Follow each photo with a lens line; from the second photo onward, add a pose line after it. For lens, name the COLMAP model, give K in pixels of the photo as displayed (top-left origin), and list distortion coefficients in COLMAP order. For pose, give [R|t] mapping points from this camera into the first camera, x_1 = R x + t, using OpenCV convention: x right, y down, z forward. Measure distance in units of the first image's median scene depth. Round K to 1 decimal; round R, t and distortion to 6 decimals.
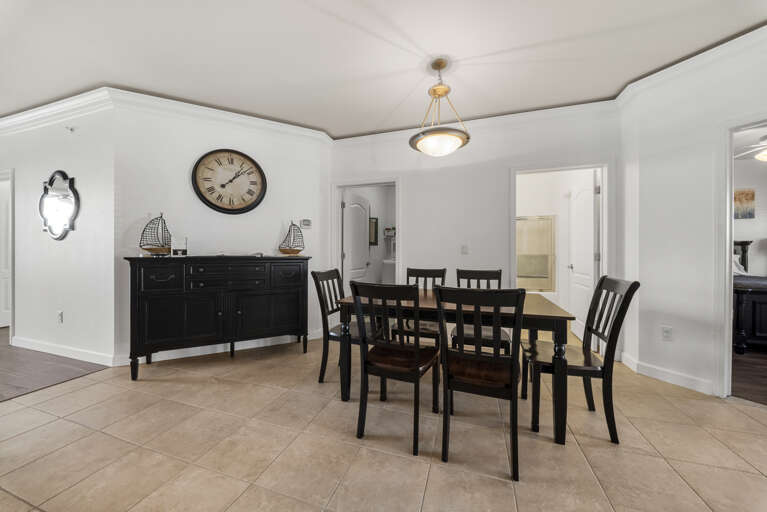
lens RADIAL K [[269.7, 0, 387.1], [0, 269.7, 254.7], [0, 0, 1]] dist [-0.010269, -0.000369]
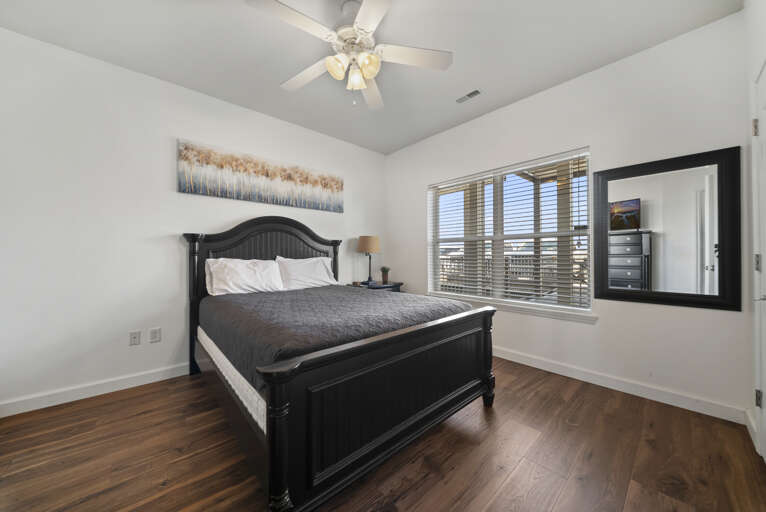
lens RADIAL K [[269.3, 0, 382.5], [0, 269.3, 256.8], [0, 0, 1]] dist [-0.010269, -0.000369]
pose [[0.507343, -0.002969, 0.861739, 0.735081], [0.013251, 0.999903, -0.004356, 0.002947], [-0.861642, 0.013629, 0.507333, 0.474777]]
